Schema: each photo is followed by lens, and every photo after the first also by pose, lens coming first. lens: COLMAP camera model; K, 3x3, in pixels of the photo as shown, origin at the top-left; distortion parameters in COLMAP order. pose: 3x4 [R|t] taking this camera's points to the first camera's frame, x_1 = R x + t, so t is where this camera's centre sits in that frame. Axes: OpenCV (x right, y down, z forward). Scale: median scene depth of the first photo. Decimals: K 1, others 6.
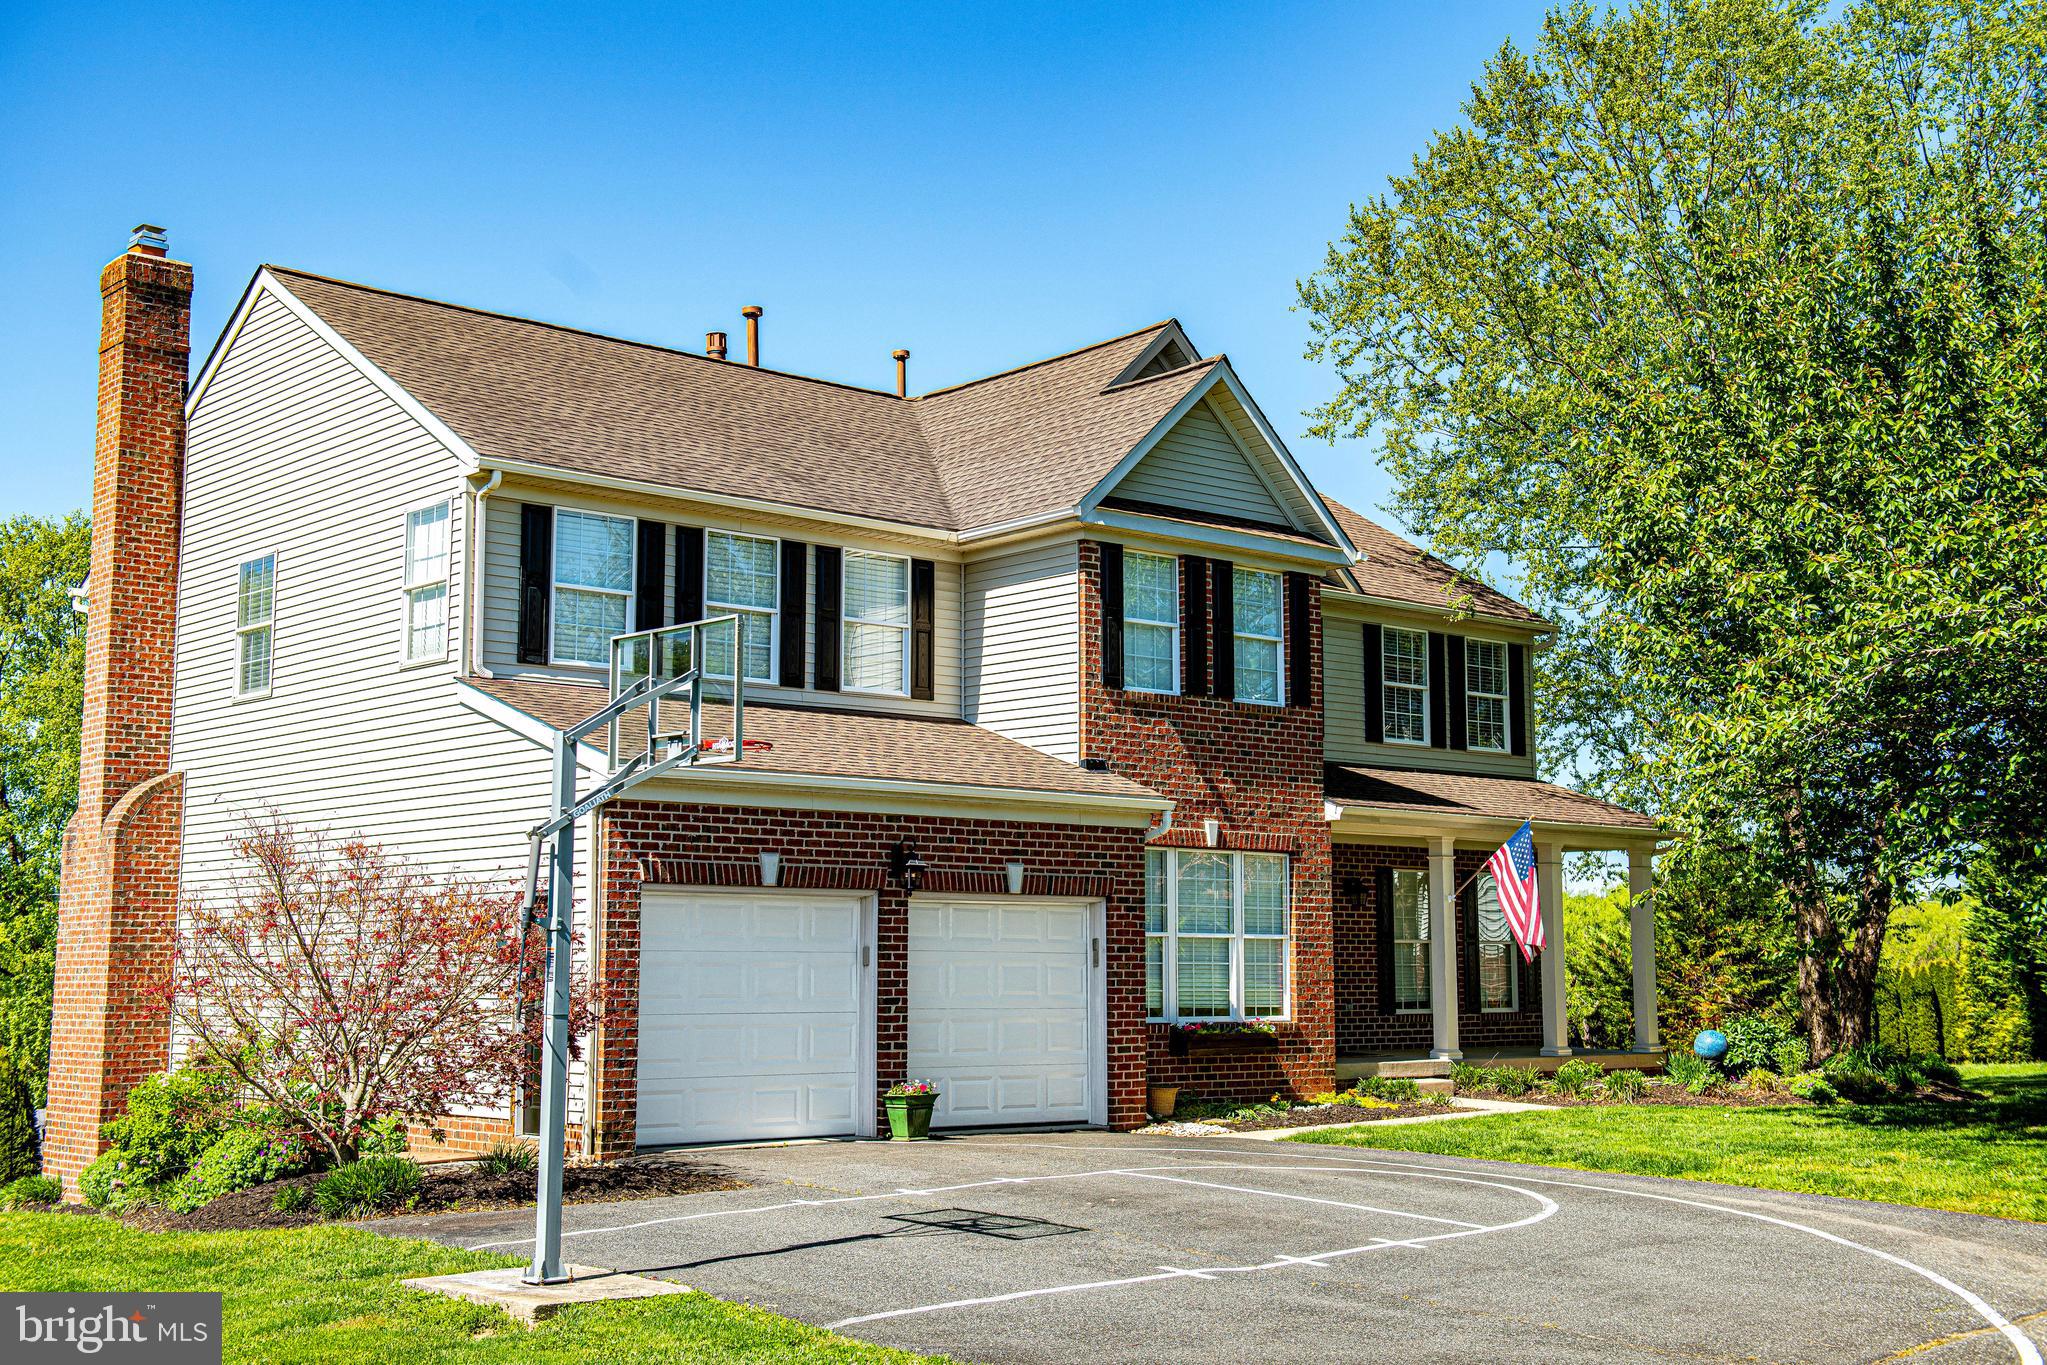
lens RADIAL K [[2415.9, 0, 1020.7], [0, 2415.9, 671.9], [0, 0, 1]] dist [0.081969, 0.000000]
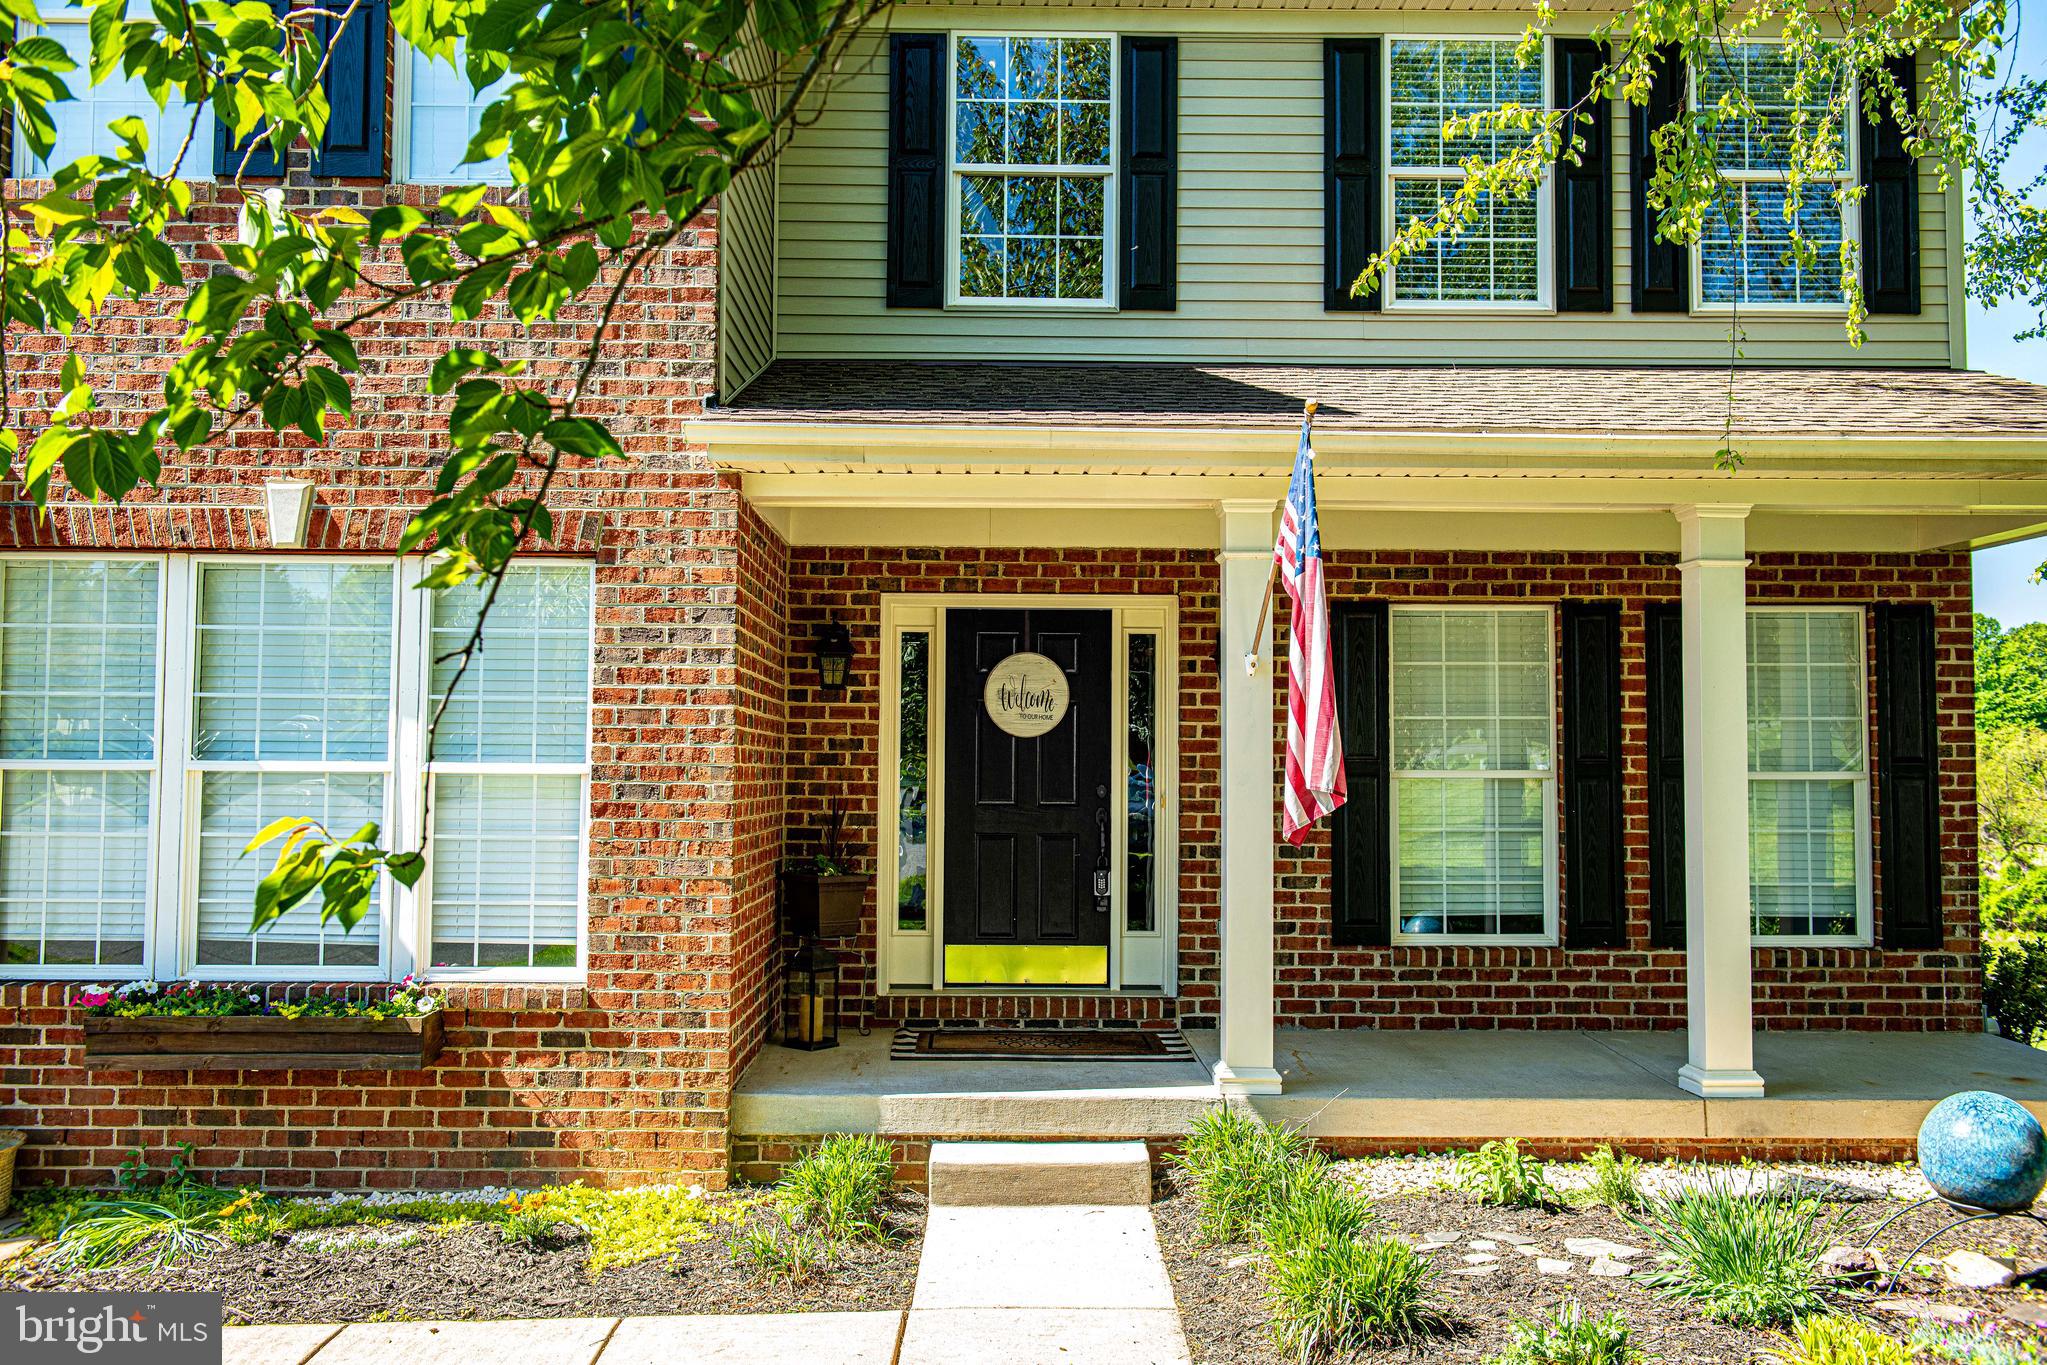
lens RADIAL K [[1878.2, 0, 1018.2], [0, 1878.2, 670.6], [0, 0, 1]] dist [0.011346, 0.000000]
pose [[0.765075, -0.032727, -0.643109, 0.378232], [0.073189, 0.996655, 0.036350, 0.091816], [0.639769, -0.074879, 0.764911, 0.851426]]
